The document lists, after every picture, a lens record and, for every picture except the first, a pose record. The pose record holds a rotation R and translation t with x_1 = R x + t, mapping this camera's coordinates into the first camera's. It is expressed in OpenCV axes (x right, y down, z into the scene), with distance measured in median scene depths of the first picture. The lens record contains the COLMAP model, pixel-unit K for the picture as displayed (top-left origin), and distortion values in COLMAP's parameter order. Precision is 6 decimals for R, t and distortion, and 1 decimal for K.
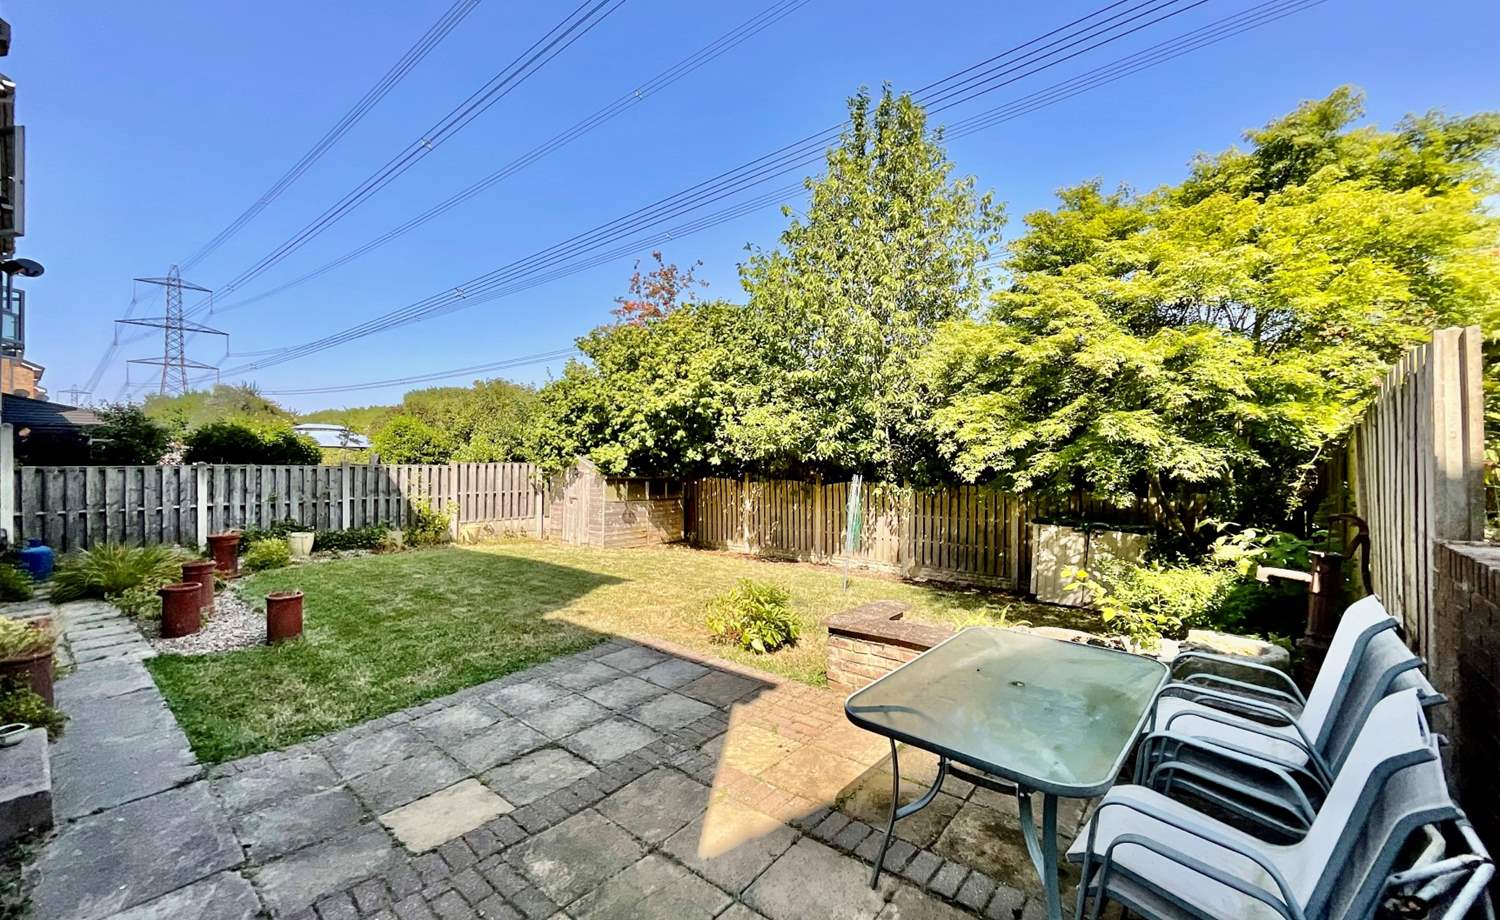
lens RADIAL K [[616.5, 0, 735.0], [0, 616.5, 458.6], [0, 0, 1]] dist [-0.000468, 0.000094]
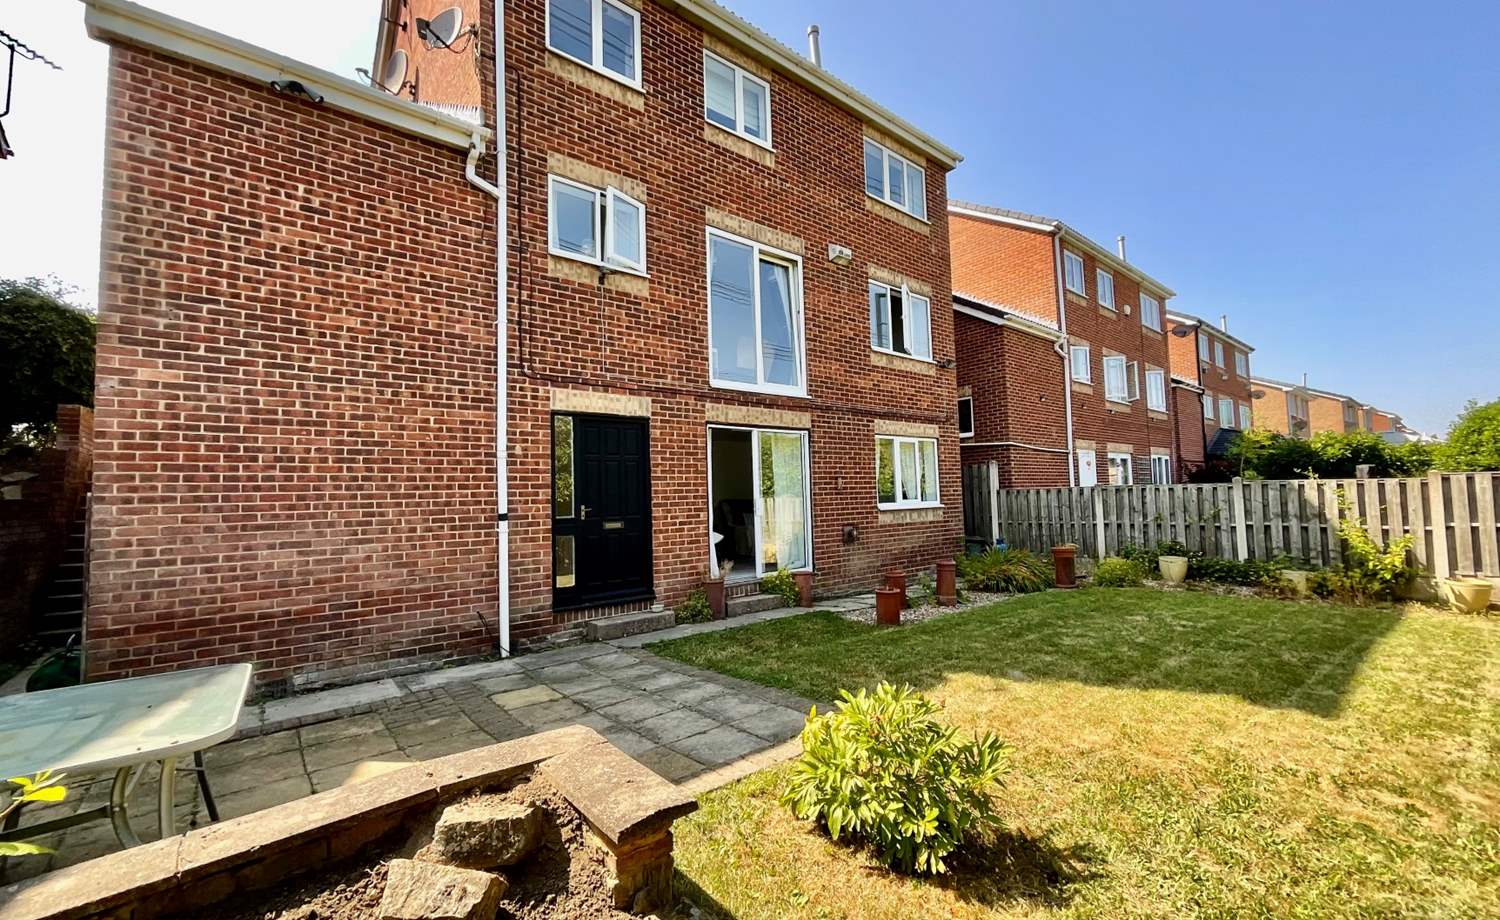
lens RADIAL K [[594.5, 0, 747.5], [0, 594.5, 461.5], [0, 0, 1]] dist [0.000604, 0.000220]
pose [[-0.162191, -0.057398, -0.985089, 0.313512], [0.027485, 0.997657, -0.062656, 0.016708], [0.986376, -0.037238, -0.160234, 0.553232]]
